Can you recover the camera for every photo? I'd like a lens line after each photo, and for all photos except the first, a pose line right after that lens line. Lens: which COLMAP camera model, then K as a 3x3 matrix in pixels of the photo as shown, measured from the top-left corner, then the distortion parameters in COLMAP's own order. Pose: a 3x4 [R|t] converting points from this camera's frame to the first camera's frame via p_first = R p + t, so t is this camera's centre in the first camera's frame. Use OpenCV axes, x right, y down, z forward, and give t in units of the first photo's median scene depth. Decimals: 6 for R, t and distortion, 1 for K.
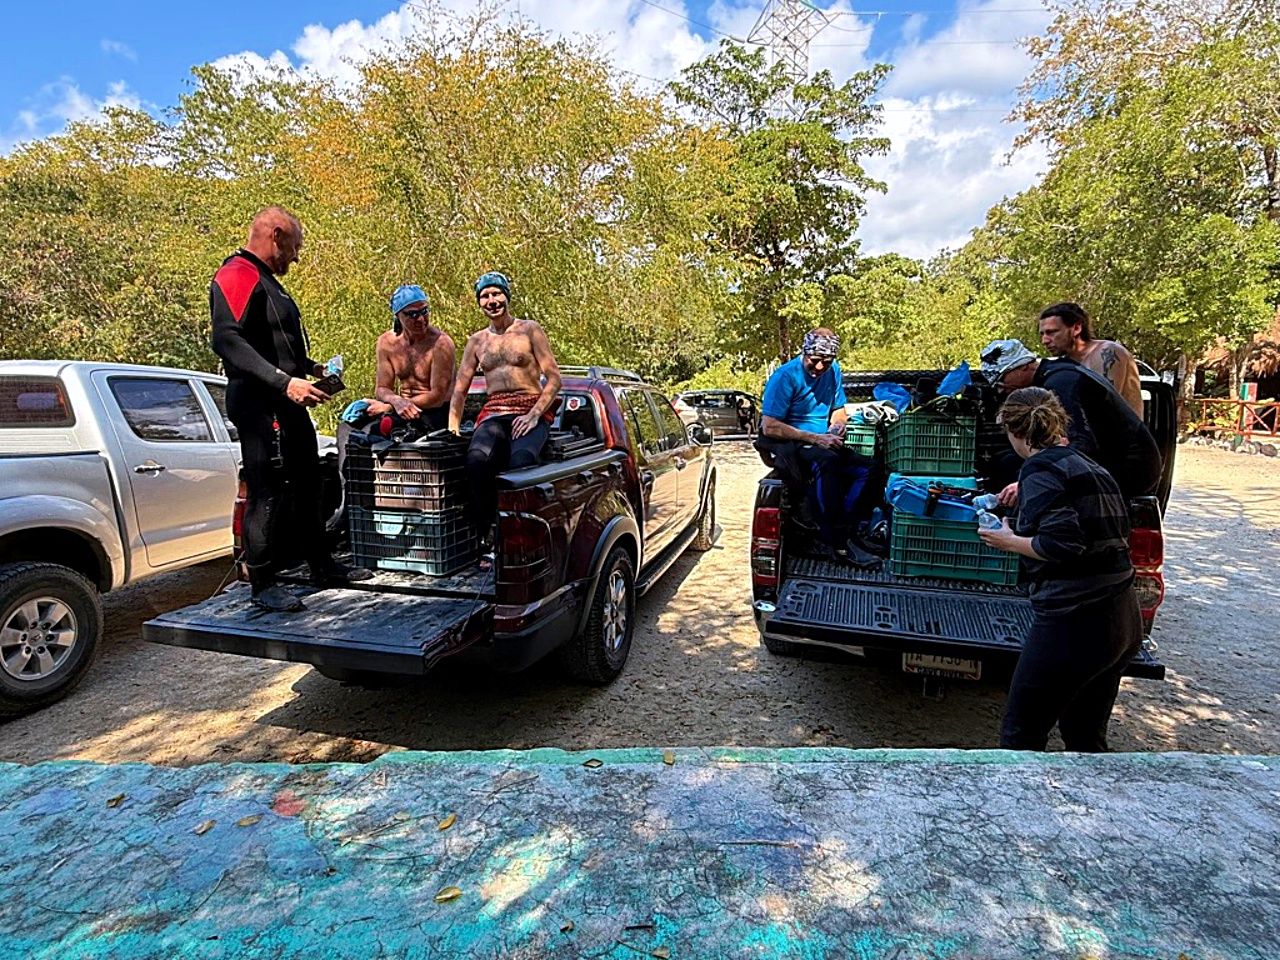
lens RADIAL K [[669.6, 0, 663.8], [0, 669.6, 463.2], [0, 0, 1]] dist [-0.003234, 0.005939]
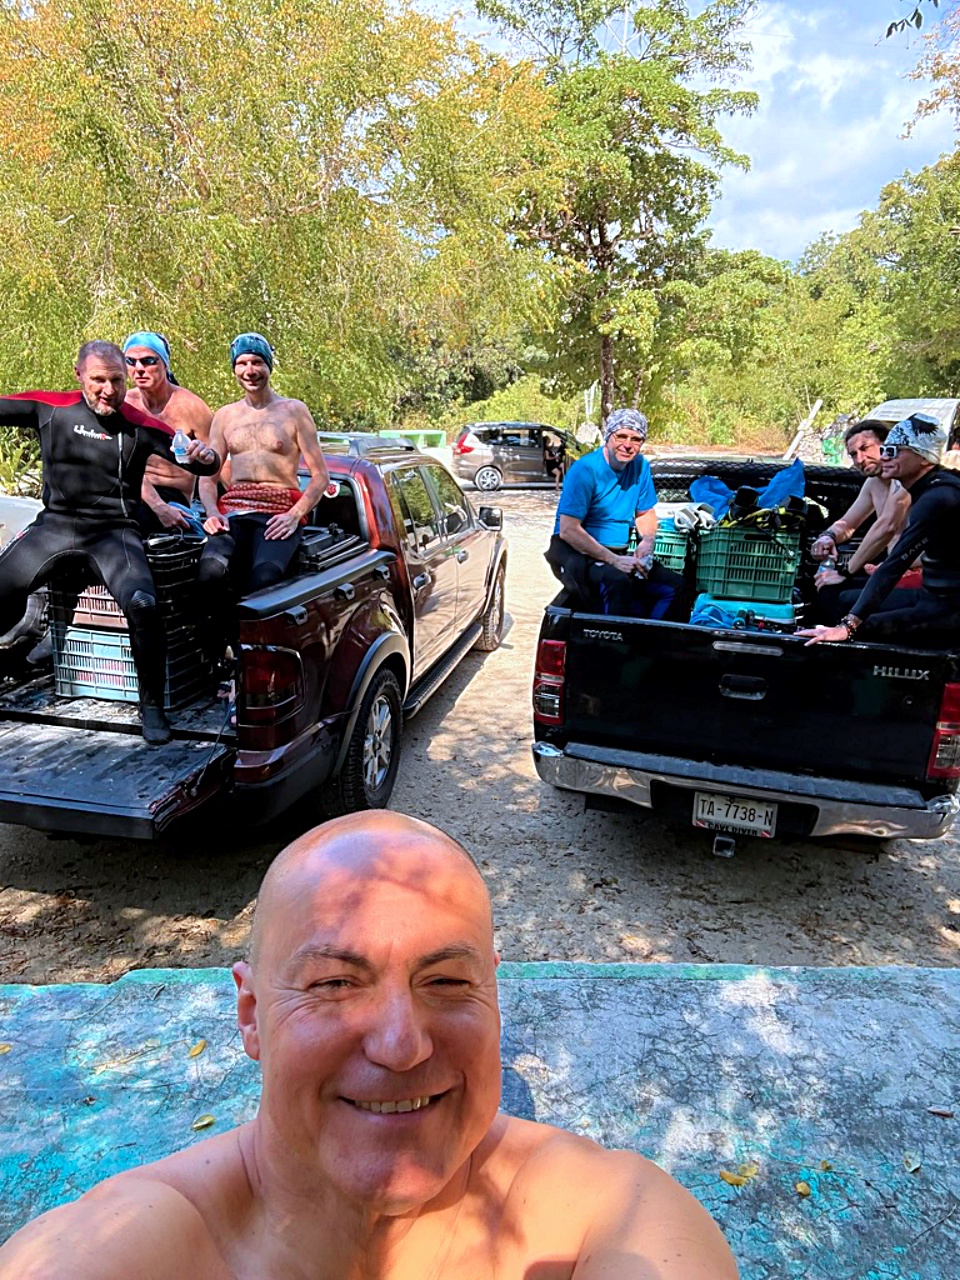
lens RADIAL K [[861.5, 0, 515.0], [0, 861.5, 598.0], [0, 0, 1]] dist [0.062112, -0.066292]
pose [[0.996833, 0.024495, 0.075652, 0.014376], [-0.033227, 0.992646, 0.116404, -0.096223], [-0.072245, -0.118549, 0.990317, -0.087096]]
